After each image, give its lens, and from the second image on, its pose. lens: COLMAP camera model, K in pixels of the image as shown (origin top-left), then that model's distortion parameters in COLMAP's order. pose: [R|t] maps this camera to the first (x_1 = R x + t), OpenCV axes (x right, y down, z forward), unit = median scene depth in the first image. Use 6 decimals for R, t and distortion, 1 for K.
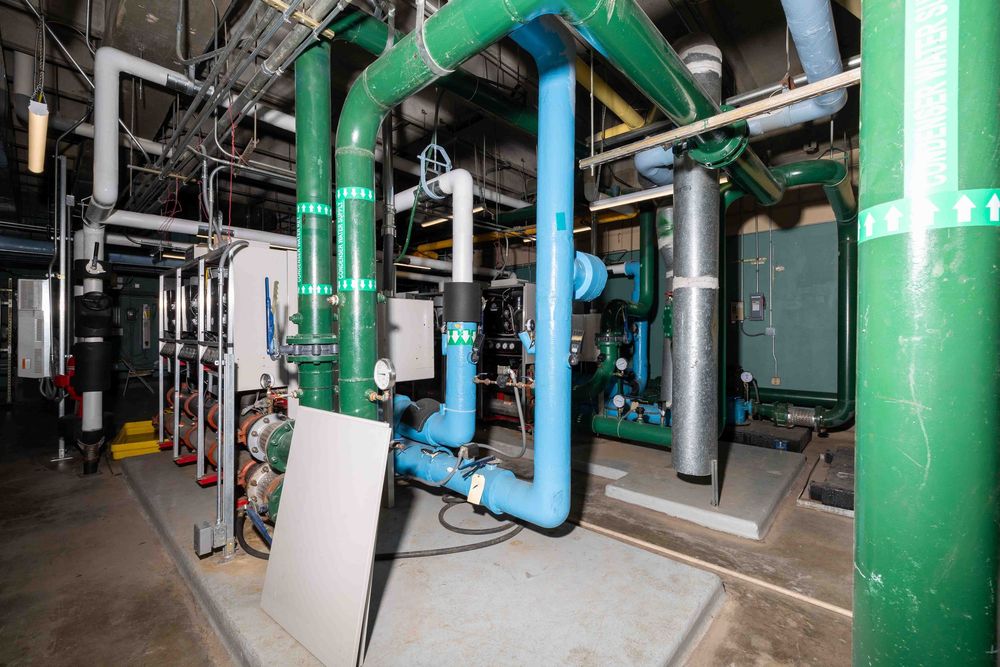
lens RADIAL K [[429.2, 0, 500.0], [0, 429.2, 333.5], [0, 0, 1]] dist [-0.025341, 0.000012]
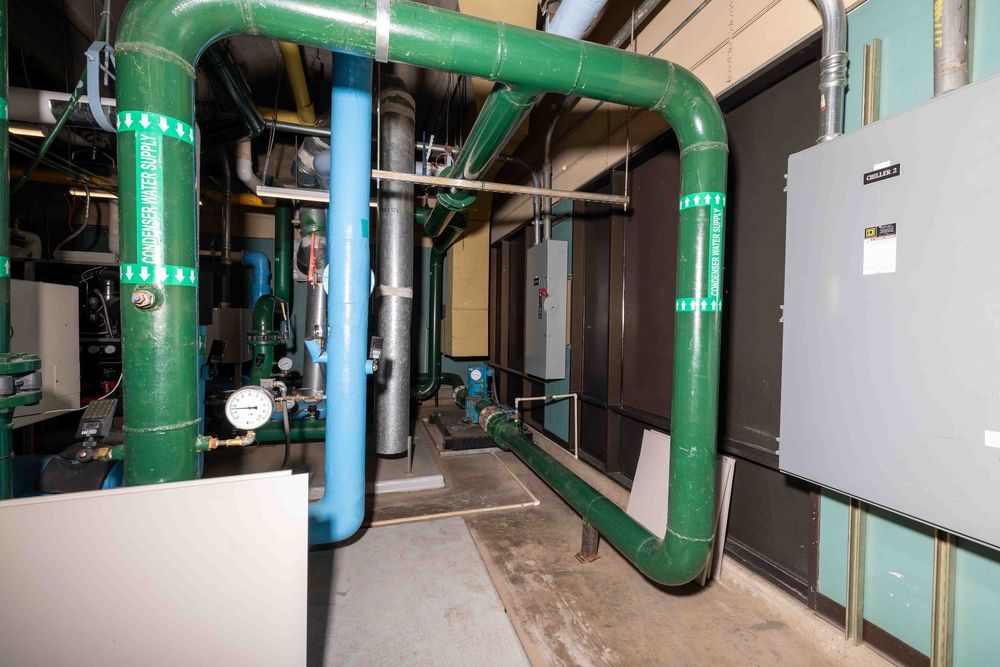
lens RADIAL K [[419.0, 0, 500.0], [0, 419.0, 333.5], [0, 0, 1]] dist [-0.001046, 0.000173]
pose [[0.481044, -0.016356, 0.876544, -0.505309], [-0.007195, 0.999719, 0.022603, -0.035451], [-0.876667, -0.017180, 0.480791, 0.222603]]
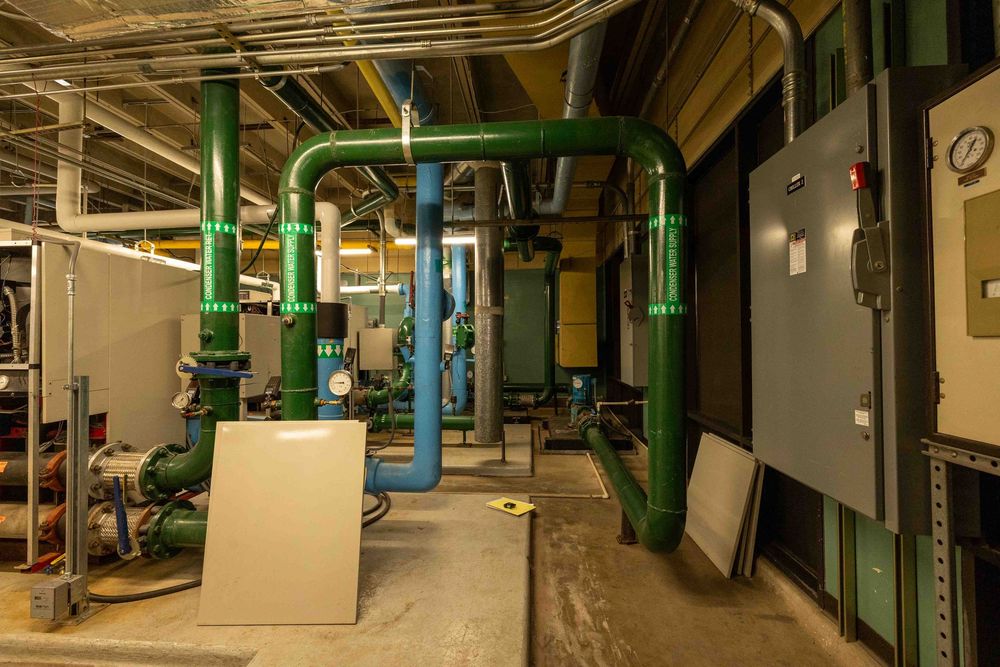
lens RADIAL K [[419.0, 0, 500.0], [0, 419.0, 333.5], [0, 0, 1]] dist [-0.001046, 0.000173]
pose [[0.768319, 0.001237, 0.640066, -0.508153], [0.014151, 0.999721, -0.018919, -0.011653], [-0.639911, 0.023593, 0.768087, -0.151330]]
